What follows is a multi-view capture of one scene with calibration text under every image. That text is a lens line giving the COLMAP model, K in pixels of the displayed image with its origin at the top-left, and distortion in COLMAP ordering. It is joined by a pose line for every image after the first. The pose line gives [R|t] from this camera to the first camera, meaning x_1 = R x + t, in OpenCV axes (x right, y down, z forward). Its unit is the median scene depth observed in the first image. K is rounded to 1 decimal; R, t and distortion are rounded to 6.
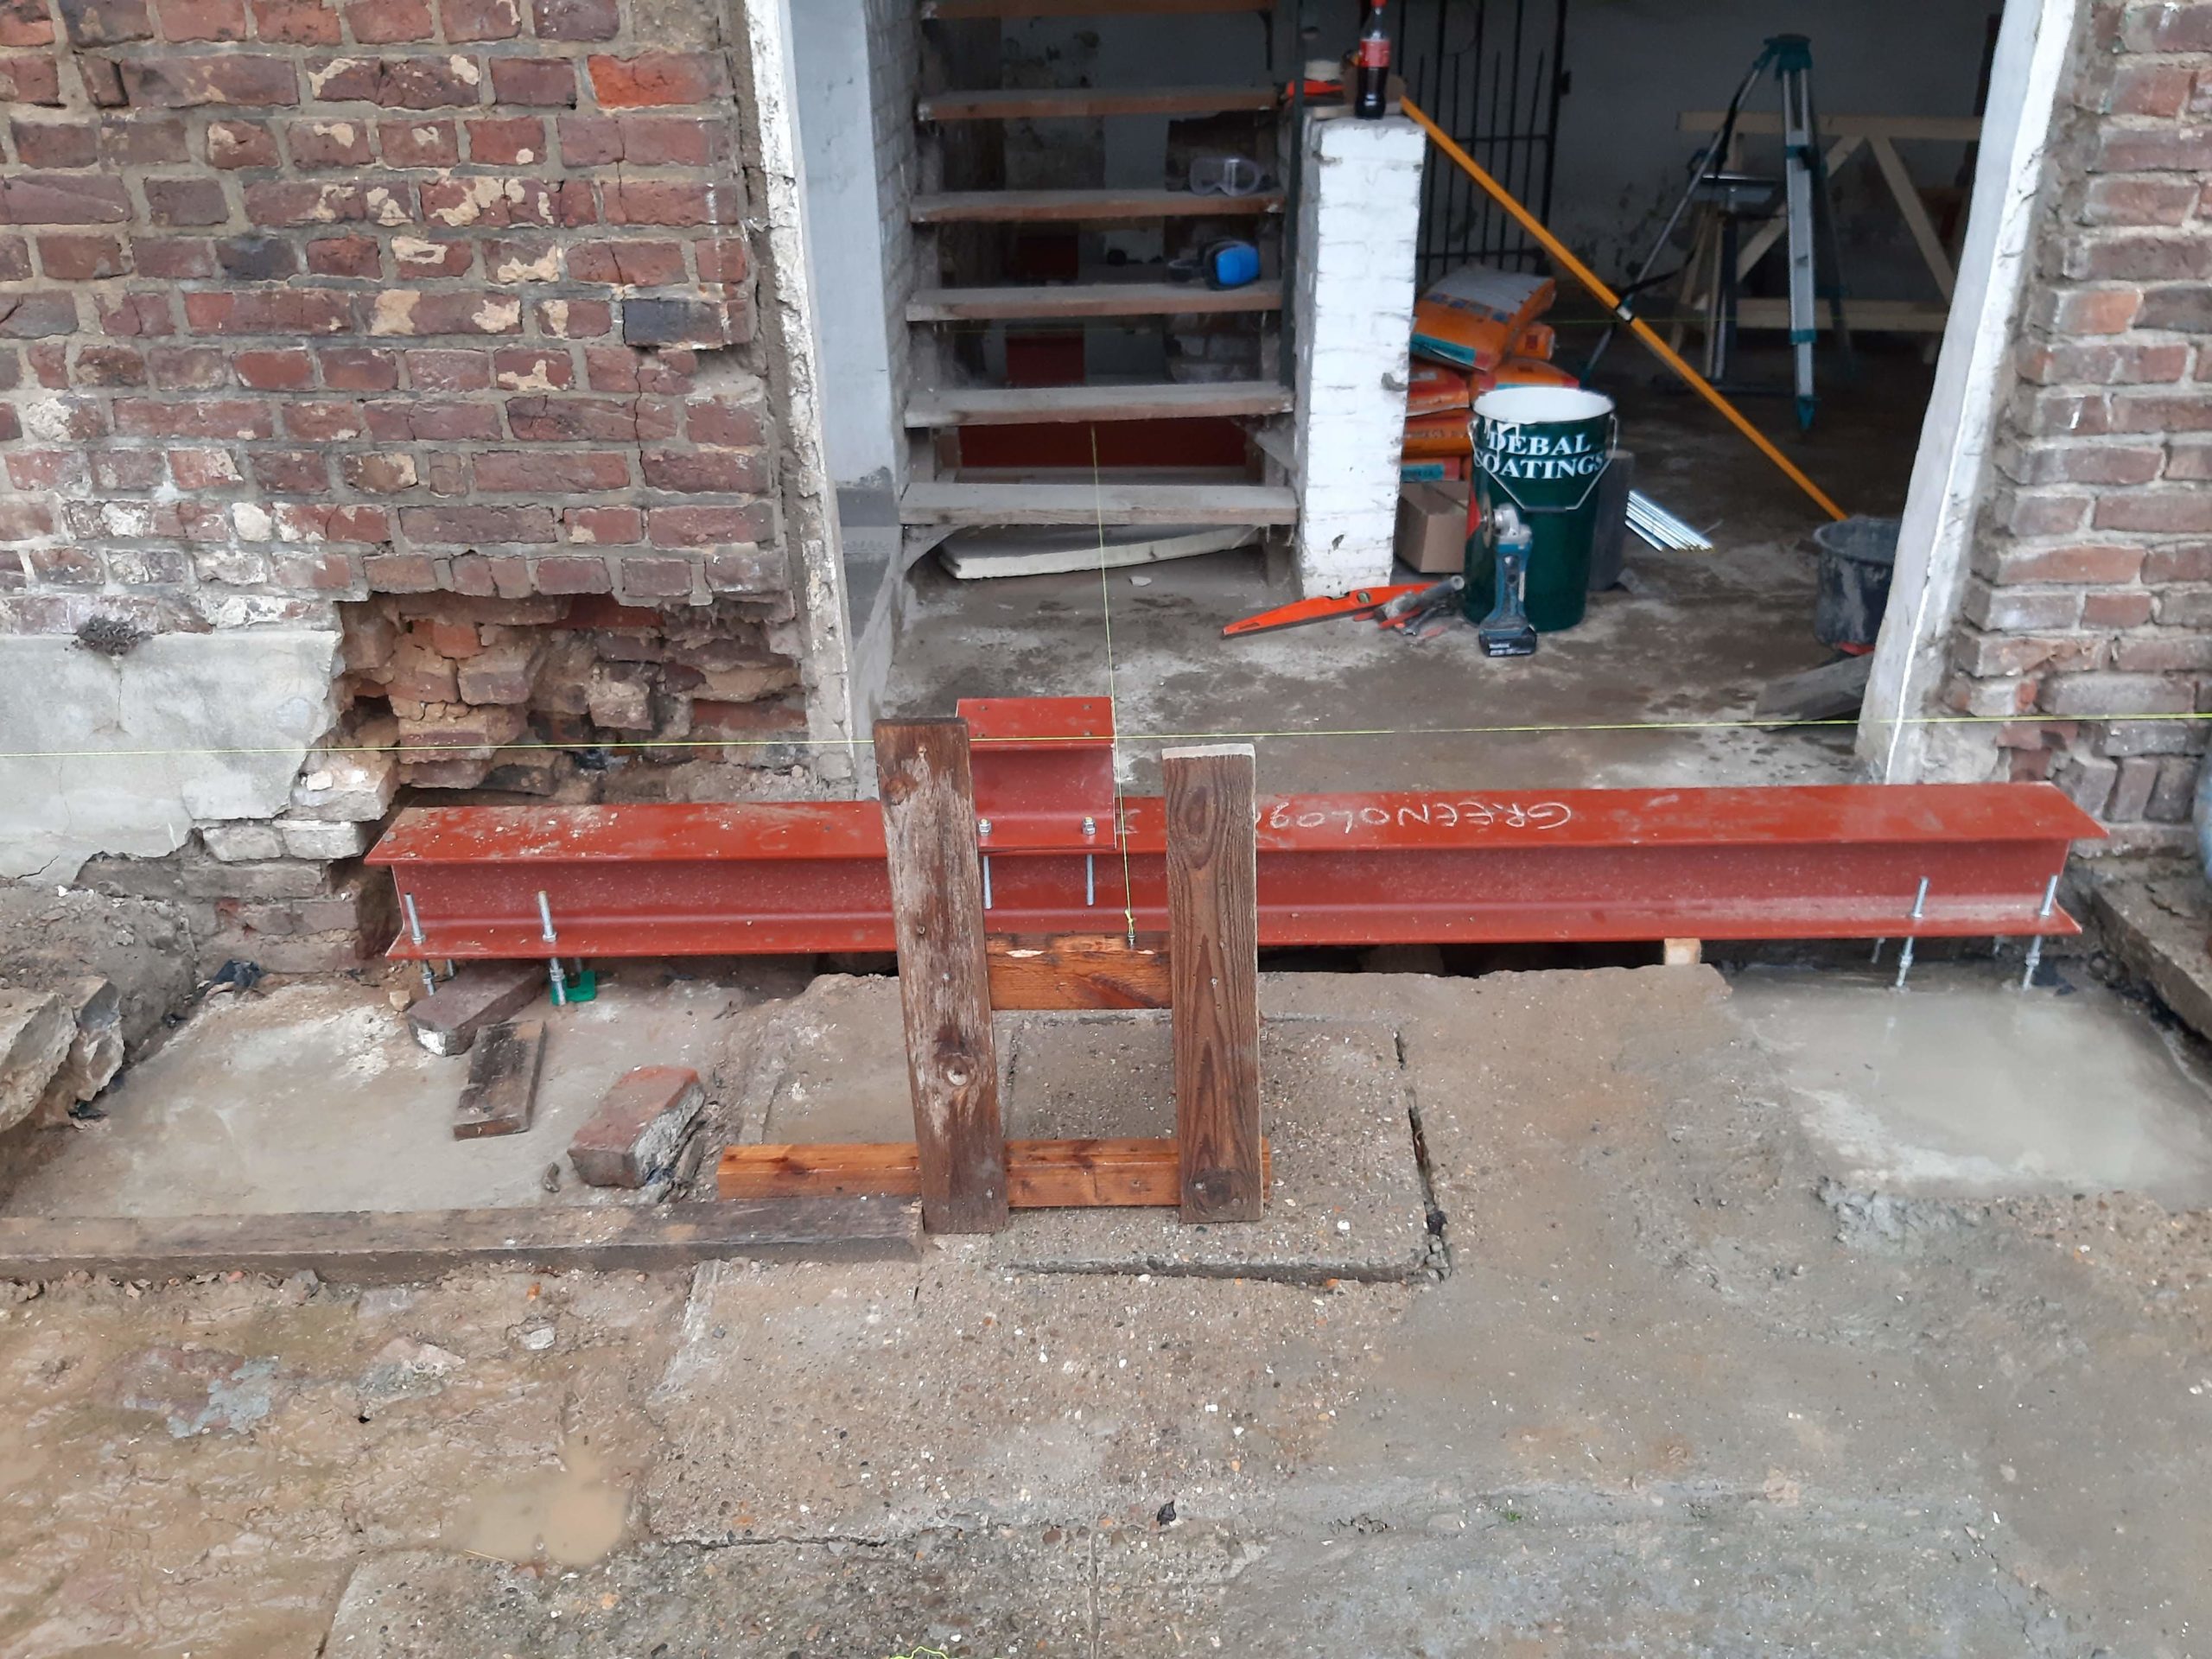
lens RADIAL K [[1677.6, 0, 1100.4], [0, 1677.6, 839.6], [0, 0, 1]] dist [0.048250, -0.095169]
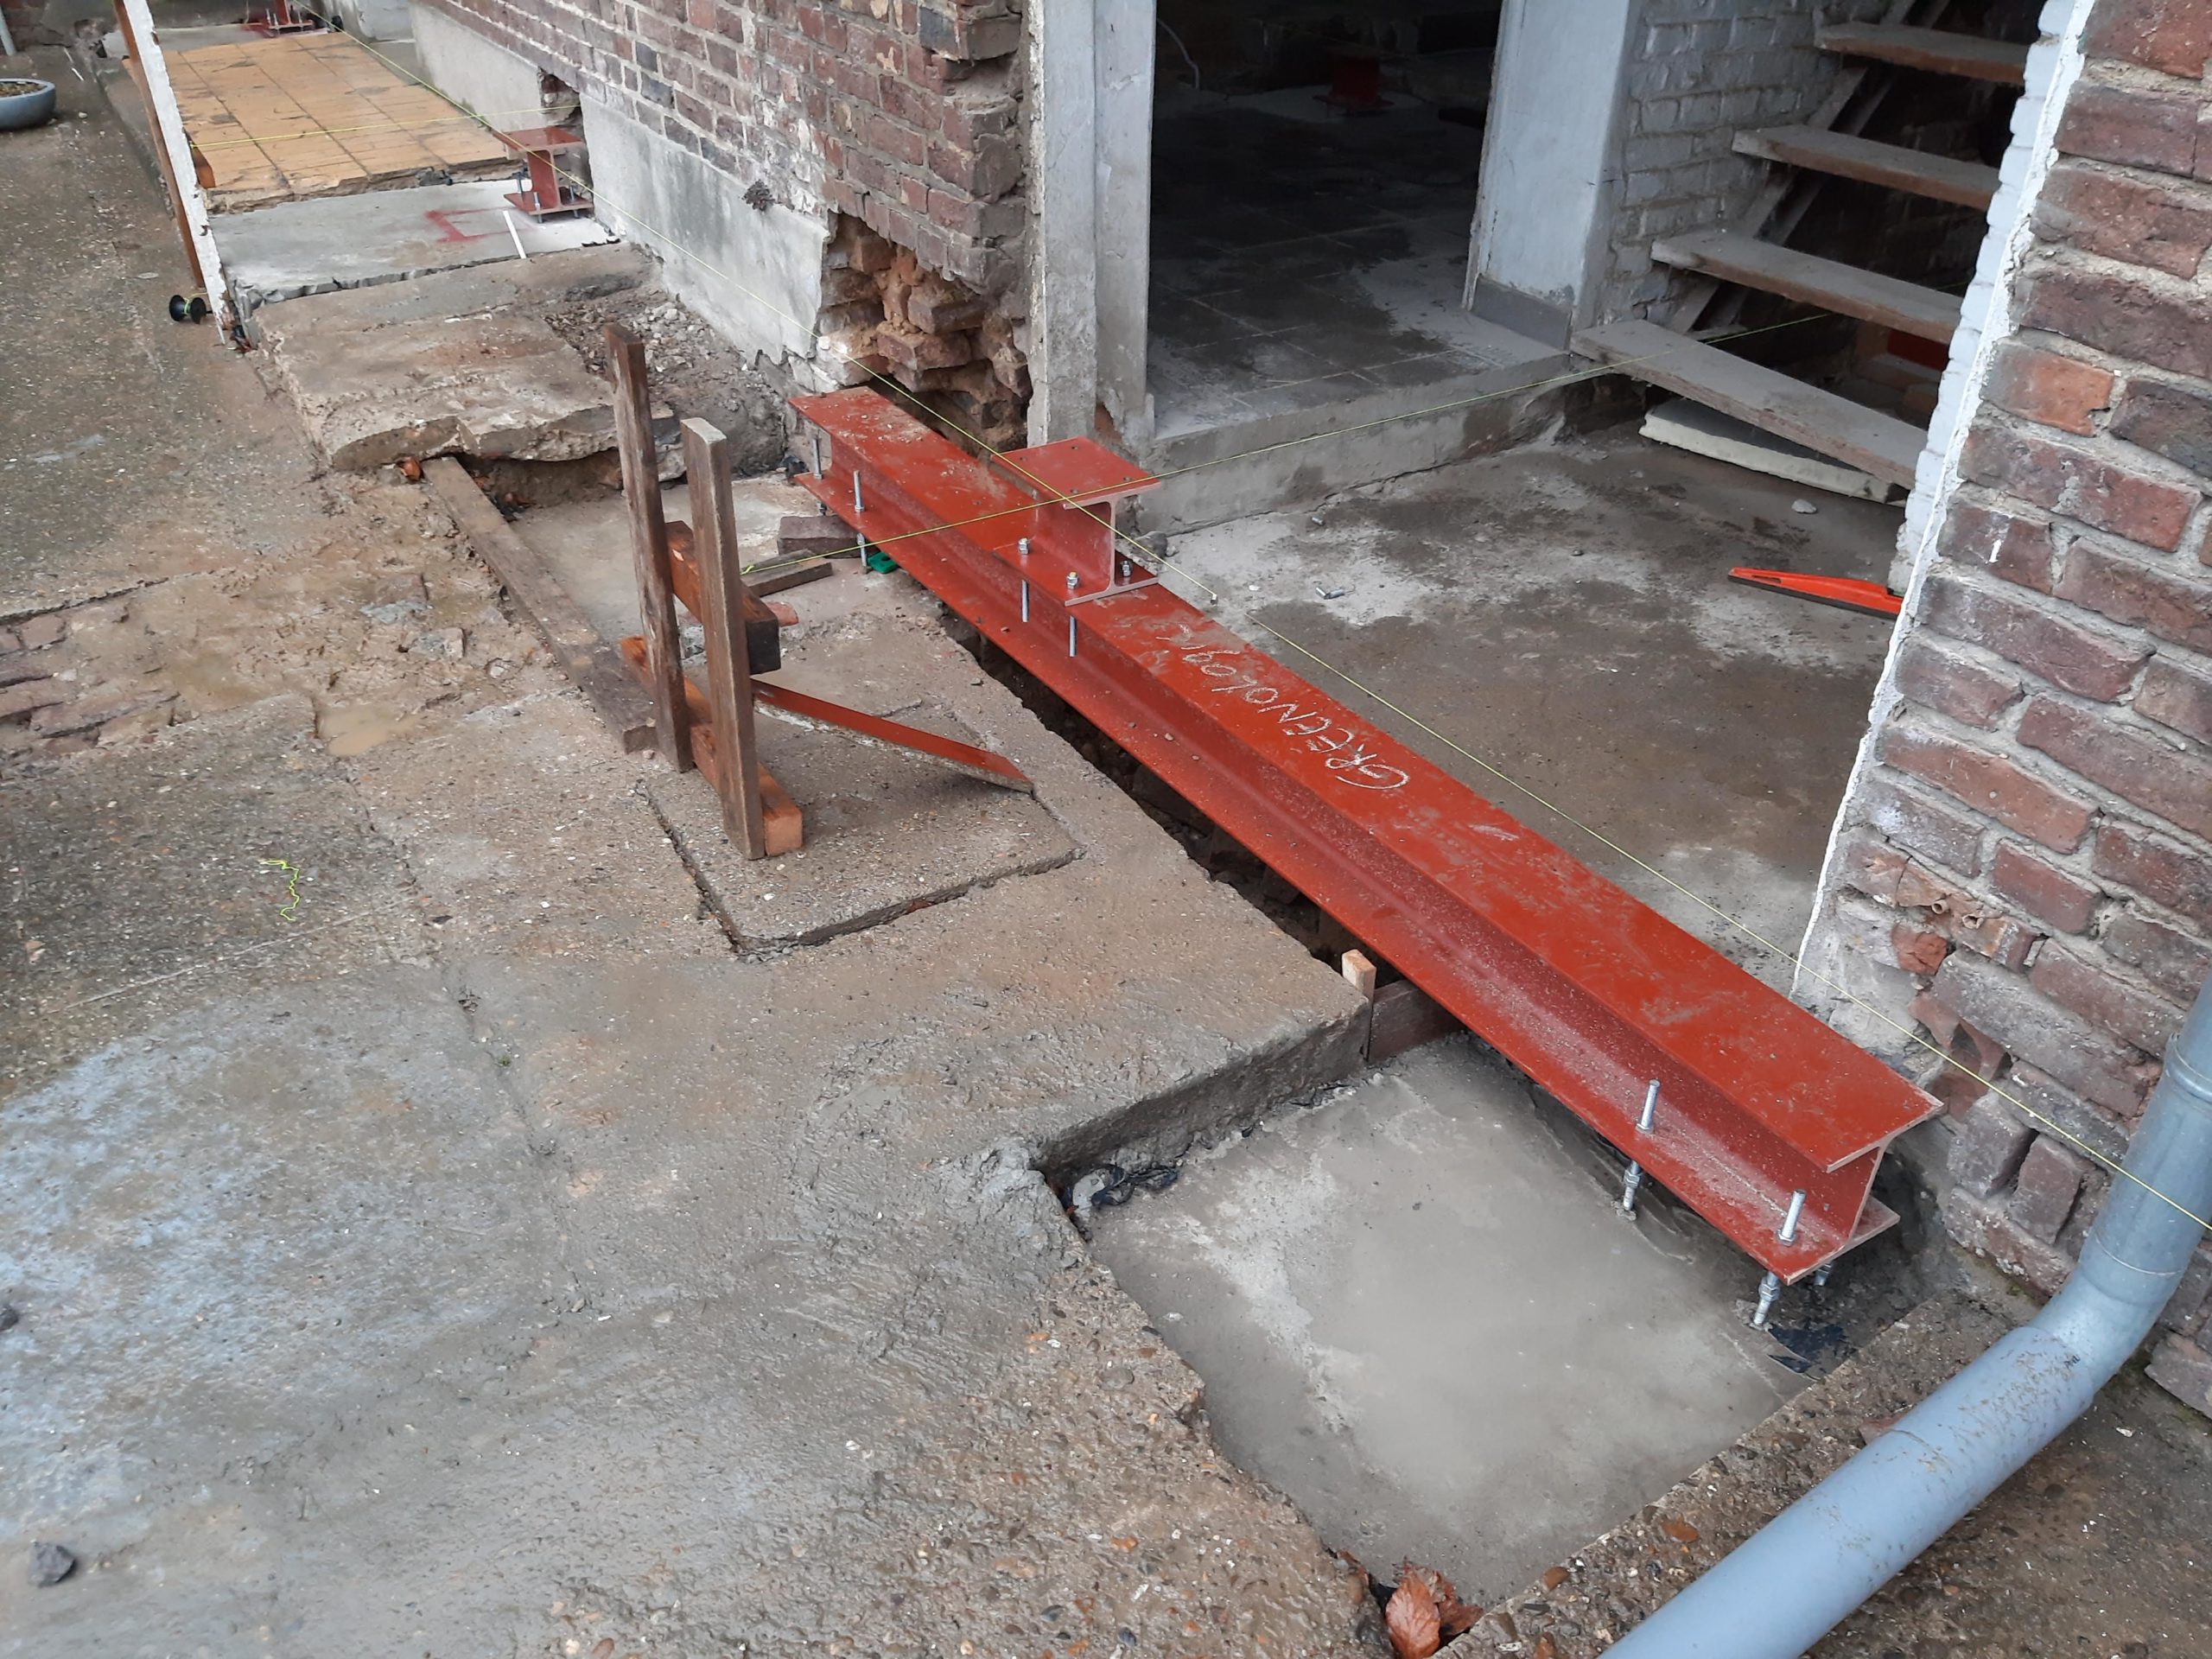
lens RADIAL K [[1677.6, 0, 1100.4], [0, 1677.6, 839.6], [0, 0, 1]] dist [0.048250, -0.095169]
pose [[0.526928, 0.491266, -0.693545, 0.875228], [-0.410327, 0.861666, 0.298602, -0.202828], [0.744297, 0.127238, 0.655616, 0.341818]]
